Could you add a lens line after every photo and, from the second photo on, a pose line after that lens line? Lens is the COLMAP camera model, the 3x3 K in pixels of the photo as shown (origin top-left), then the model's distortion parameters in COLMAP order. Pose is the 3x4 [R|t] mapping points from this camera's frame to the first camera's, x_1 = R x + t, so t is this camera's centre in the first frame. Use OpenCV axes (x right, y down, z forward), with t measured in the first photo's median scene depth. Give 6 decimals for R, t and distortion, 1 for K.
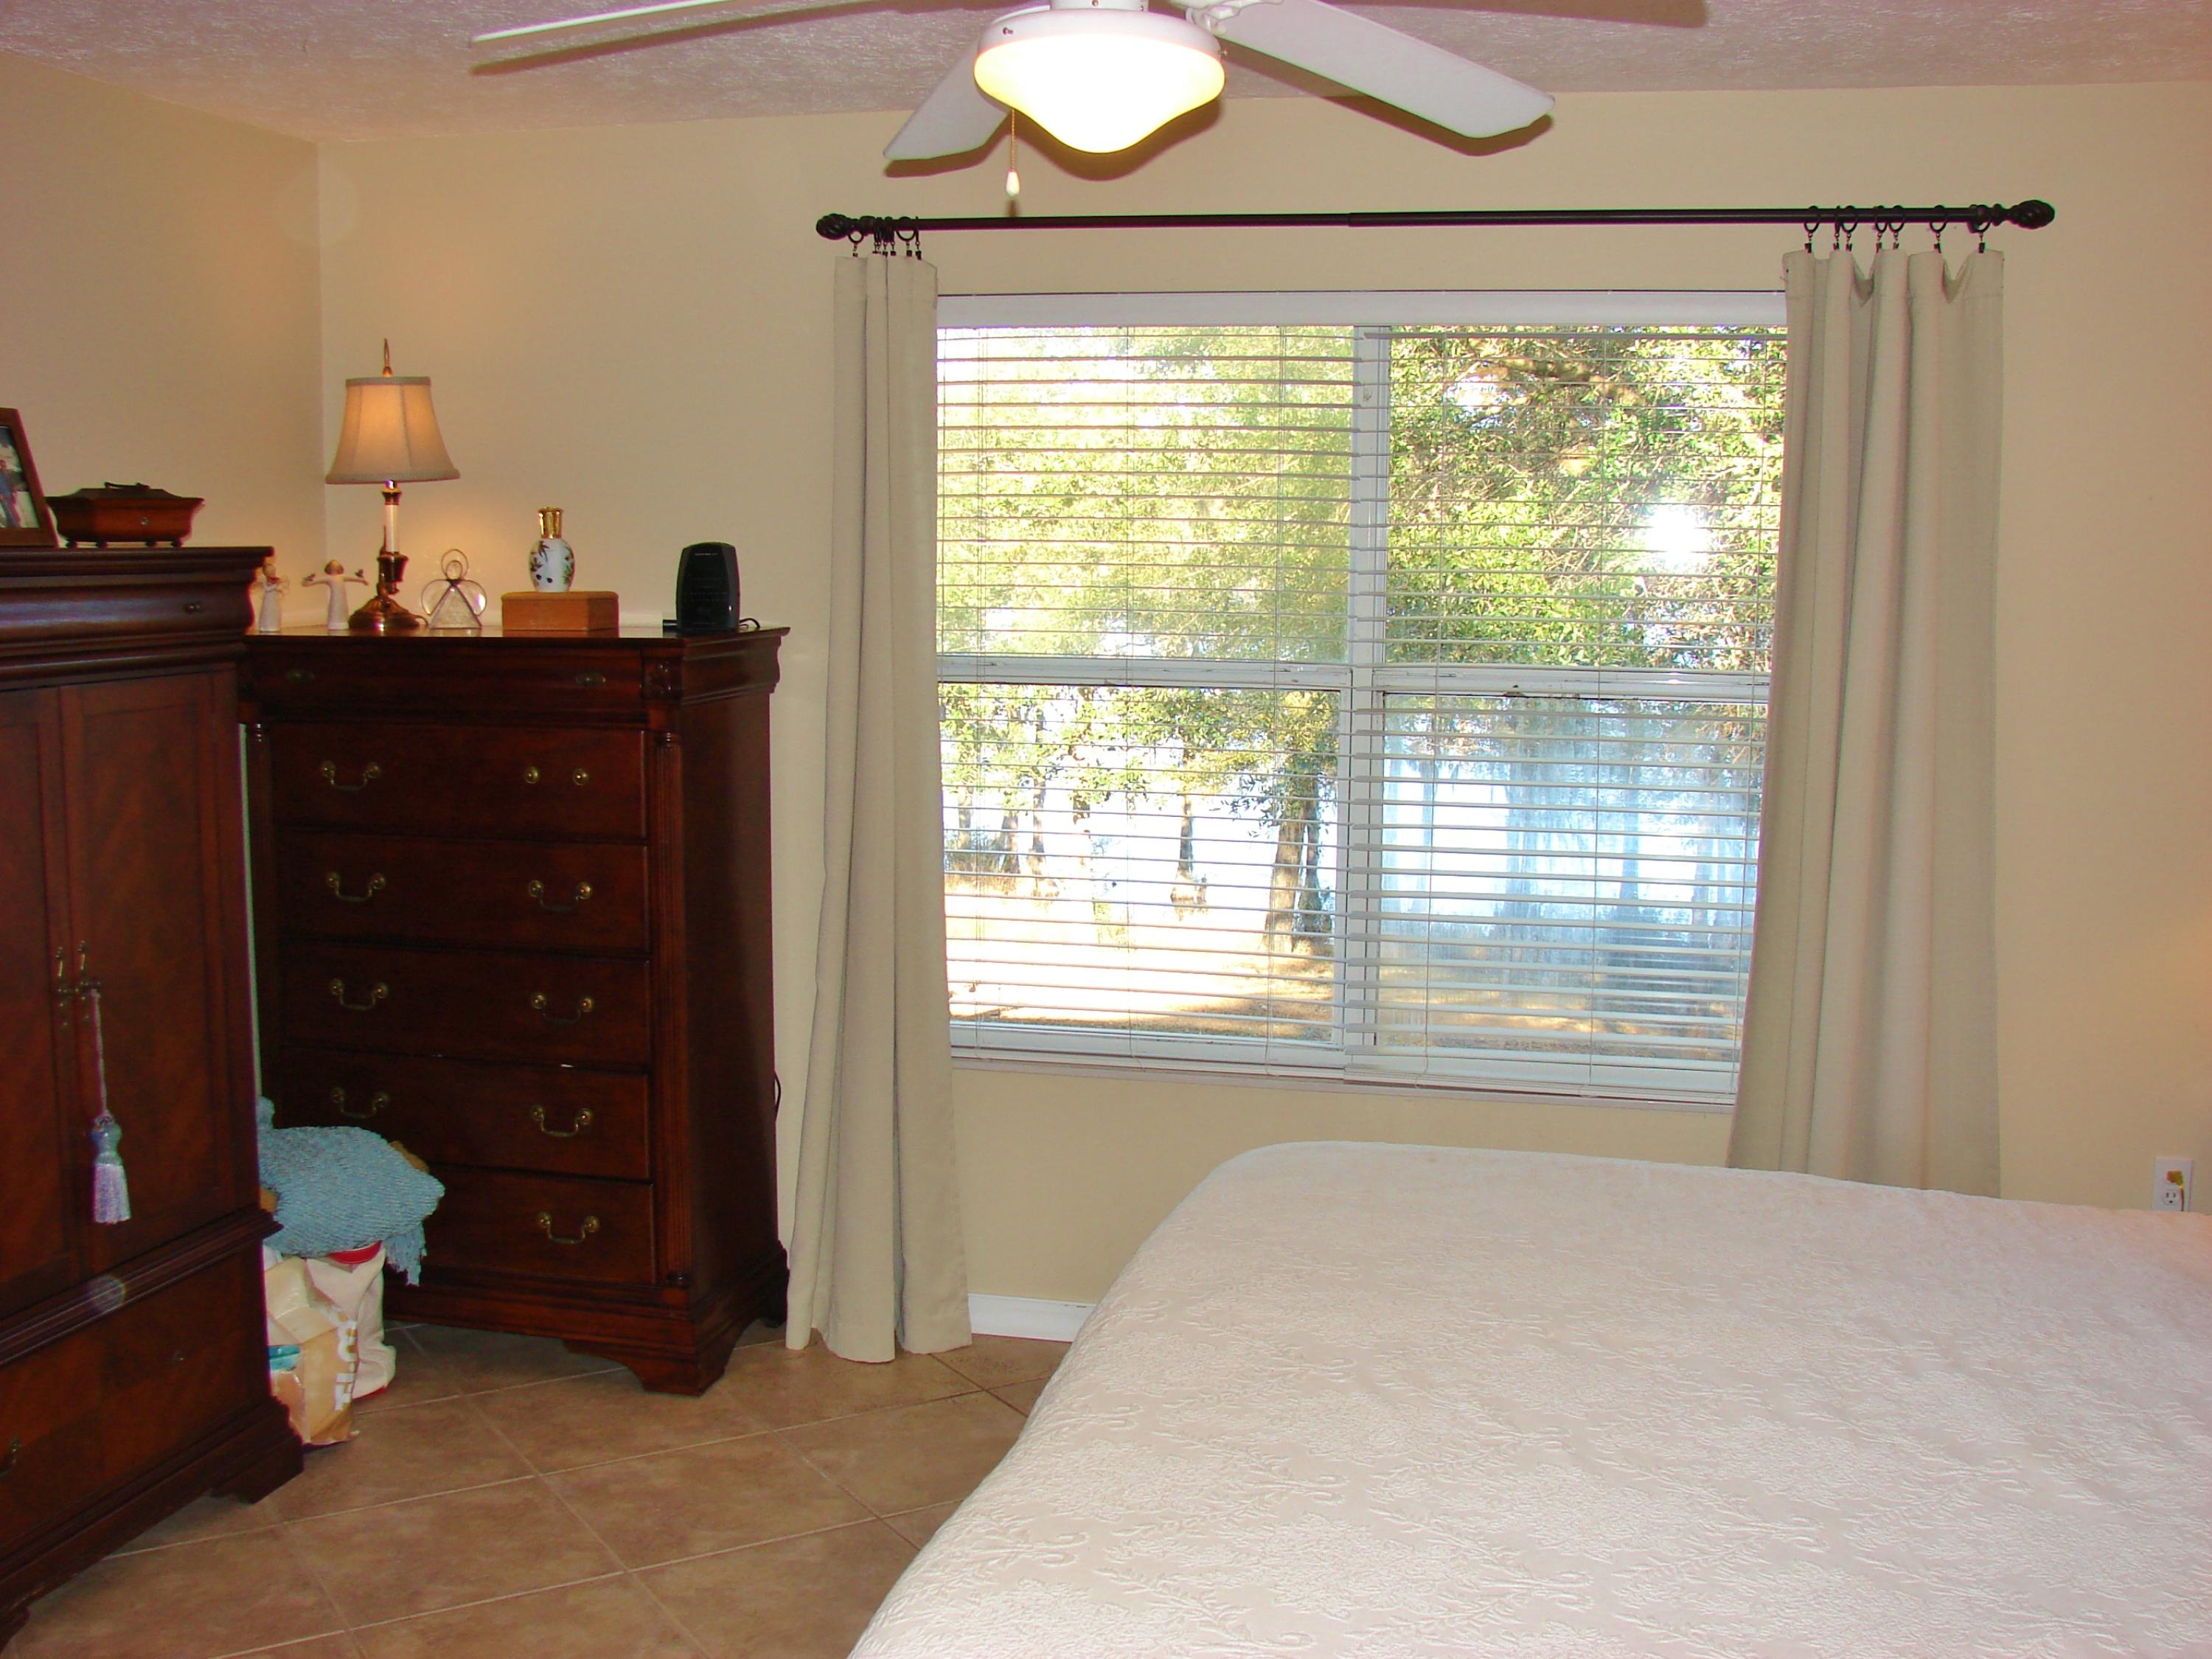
lens RADIAL K [[2419.9, 0, 1106.0], [0, 2419.9, 829.5], [0, 0, 1]] dist [-0.137051, 0.028494]
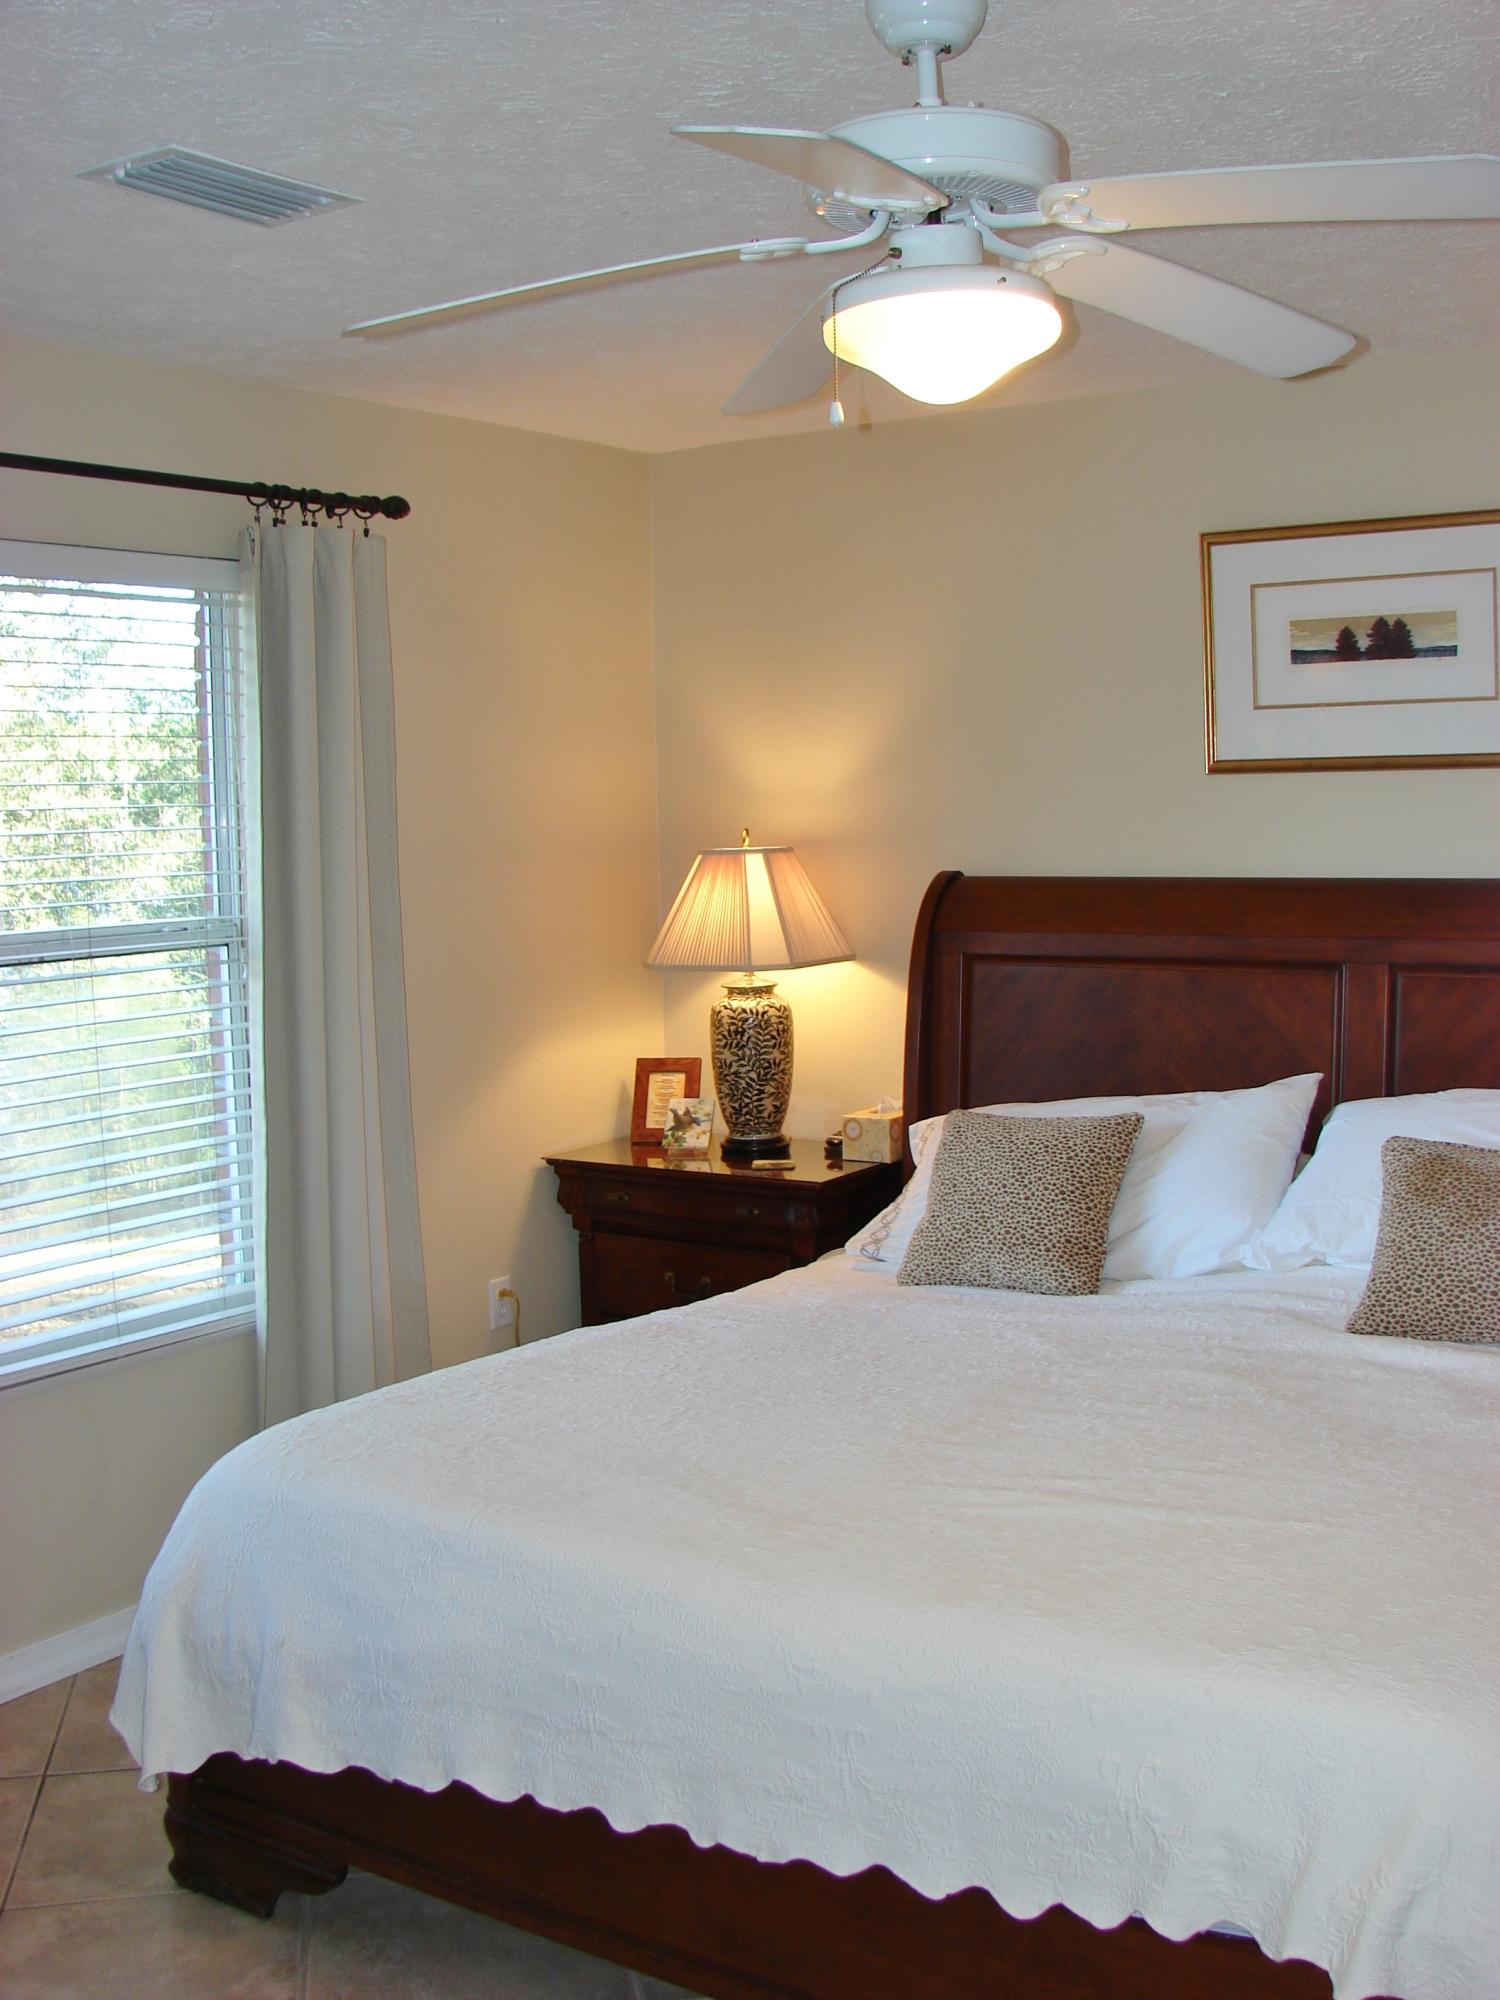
lens RADIAL K [[2187.9, 0, 750.0], [0, 2187.9, 1000.0], [0, 0, 1]] dist [-0.137051, 0.028494]
pose [[0.375349, -0.105216, 0.920892, -0.566550], [0.147086, 0.987708, 0.052899, -0.048226], [-0.915139, 0.115595, 0.386211, 0.443753]]
